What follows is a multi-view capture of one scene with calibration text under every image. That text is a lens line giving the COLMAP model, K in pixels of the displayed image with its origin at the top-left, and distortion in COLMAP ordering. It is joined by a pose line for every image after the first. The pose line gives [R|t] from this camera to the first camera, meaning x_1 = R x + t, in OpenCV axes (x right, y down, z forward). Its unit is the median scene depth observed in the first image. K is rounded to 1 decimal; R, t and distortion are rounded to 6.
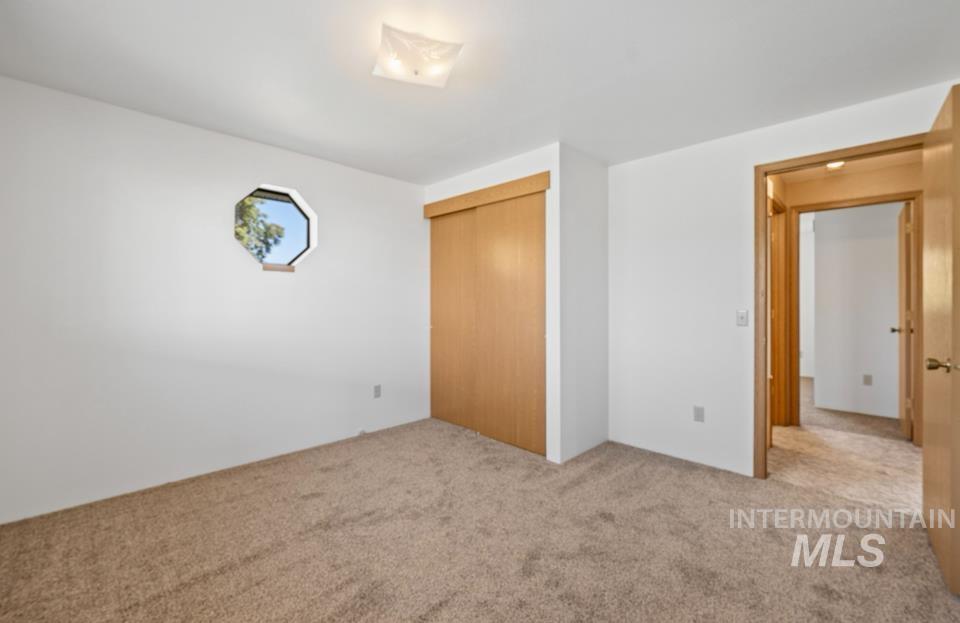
lens RADIAL K [[400.7, 0, 486.2], [0, 400.7, 305.7], [0, 0, 1]] dist [0.004258, 0.000698]
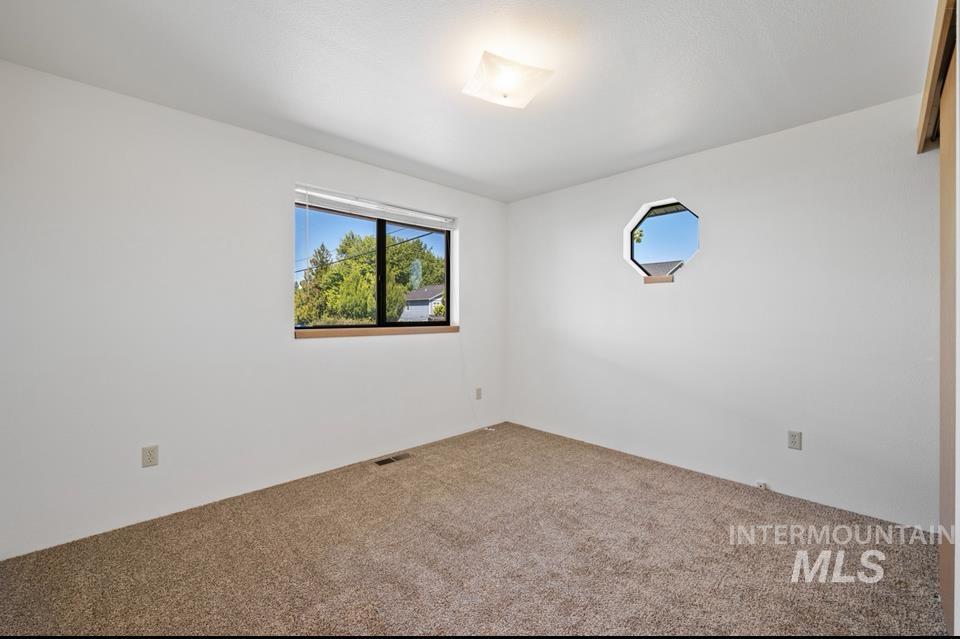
lens RADIAL K [[407.8, 0, 486.8], [0, 407.8, 313.9], [0, 0, 1]] dist [0.000492, 0.000123]
pose [[-0.031055, -0.004471, -0.999508, 0.656309], [-0.005834, 0.999974, -0.004292, 0.001672], [0.999501, 0.005698, -0.031080, 0.710750]]
